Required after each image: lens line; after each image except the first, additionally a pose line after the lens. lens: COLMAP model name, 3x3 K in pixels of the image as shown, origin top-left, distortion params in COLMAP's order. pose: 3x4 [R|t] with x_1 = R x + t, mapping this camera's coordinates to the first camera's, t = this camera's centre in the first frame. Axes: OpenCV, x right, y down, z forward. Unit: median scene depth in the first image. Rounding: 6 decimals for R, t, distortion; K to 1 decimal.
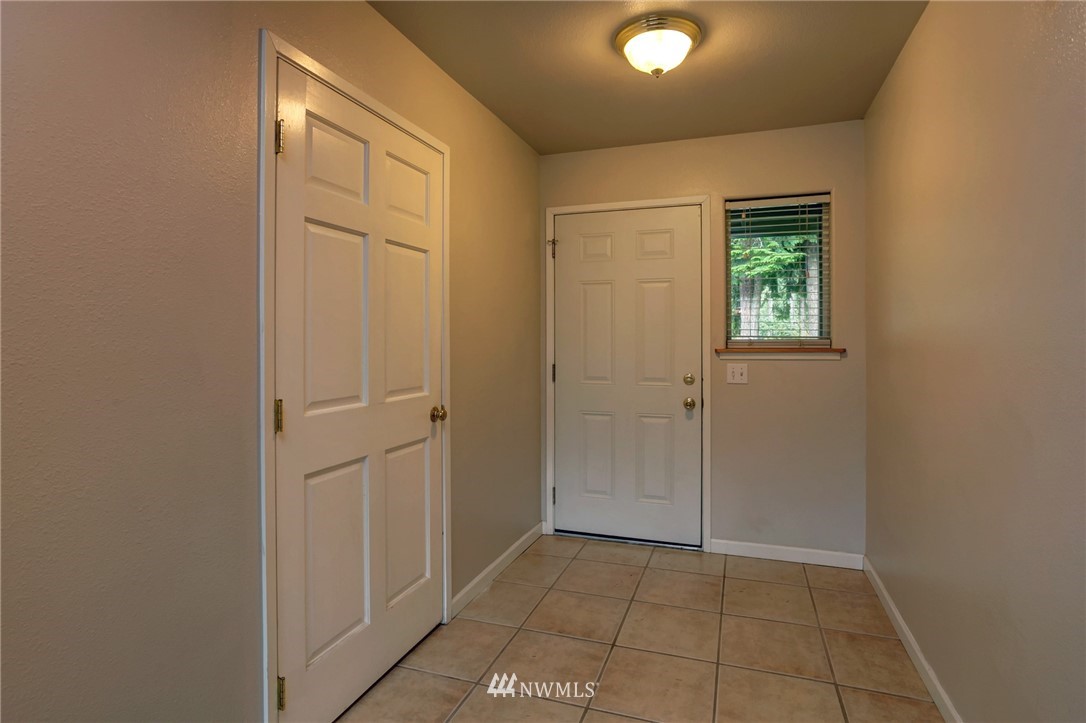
lens RADIAL K [[556.5, 0, 548.1], [0, 556.5, 338.2], [0, 0, 1]] dist [-0.001644, 0.025360]
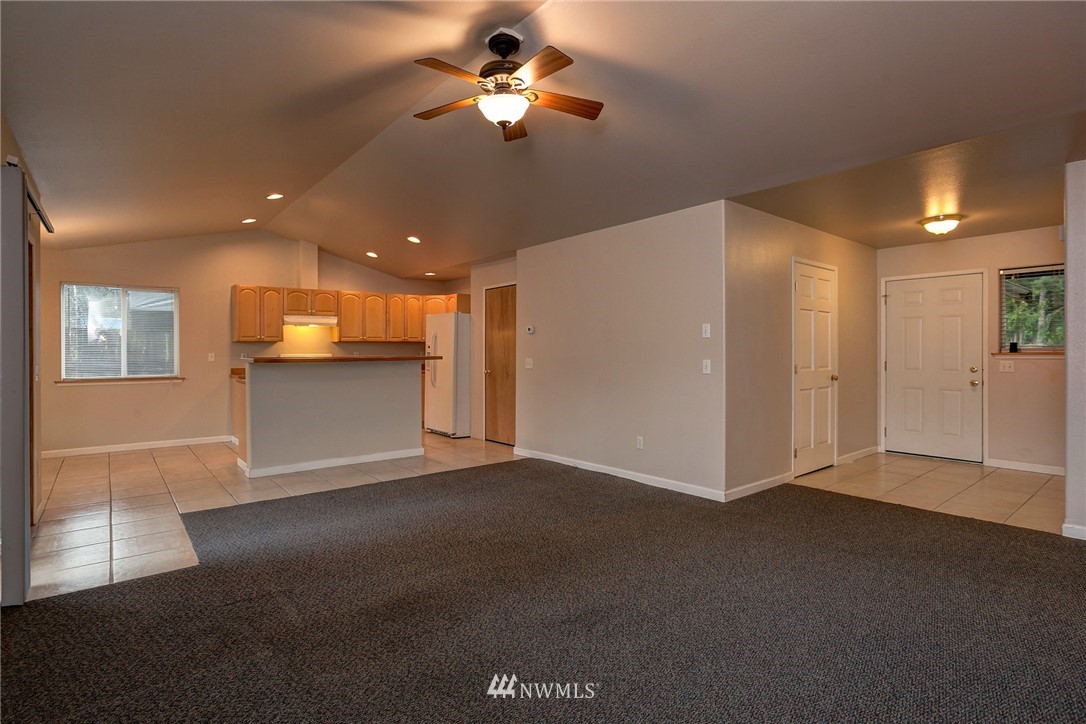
lens RADIAL K [[536.8, 0, 541.5], [0, 536.8, 353.1], [0, 0, 1]] dist [-0.036200, 0.020389]
pose [[0.858236, 0.001619, -0.513254, -0.073051], [-0.000387, 0.999997, 0.002508, 0.015899], [0.513256, -0.001954, 0.858233, -1.219372]]
